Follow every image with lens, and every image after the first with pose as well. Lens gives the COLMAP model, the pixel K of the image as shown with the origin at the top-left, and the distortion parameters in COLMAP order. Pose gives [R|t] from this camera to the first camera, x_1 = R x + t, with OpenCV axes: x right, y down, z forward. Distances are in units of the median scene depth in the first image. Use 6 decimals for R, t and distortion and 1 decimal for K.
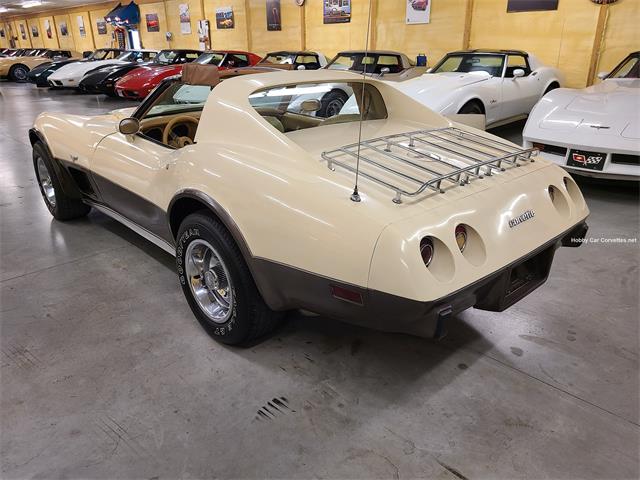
lens RADIAL K [[483.1, 0, 315.6], [0, 483.1, 247.1], [0, 0, 1]] dist [0.080034, -0.057984]
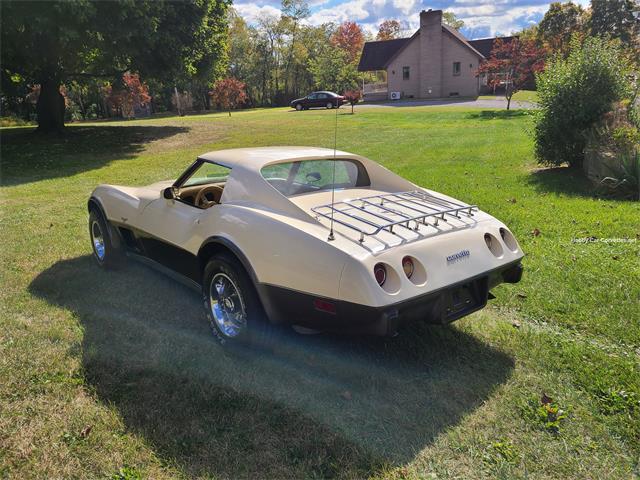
lens RADIAL K [[483.1, 0, 316.2], [0, 483.1, 241.4], [0, 0, 1]] dist [0.080034, -0.057984]
pose [[0.999173, -0.004942, -0.040364, 0.081039], [-0.001263, 0.988339, -0.152263, 0.105522], [0.040646, 0.152188, 0.987515, -0.335353]]
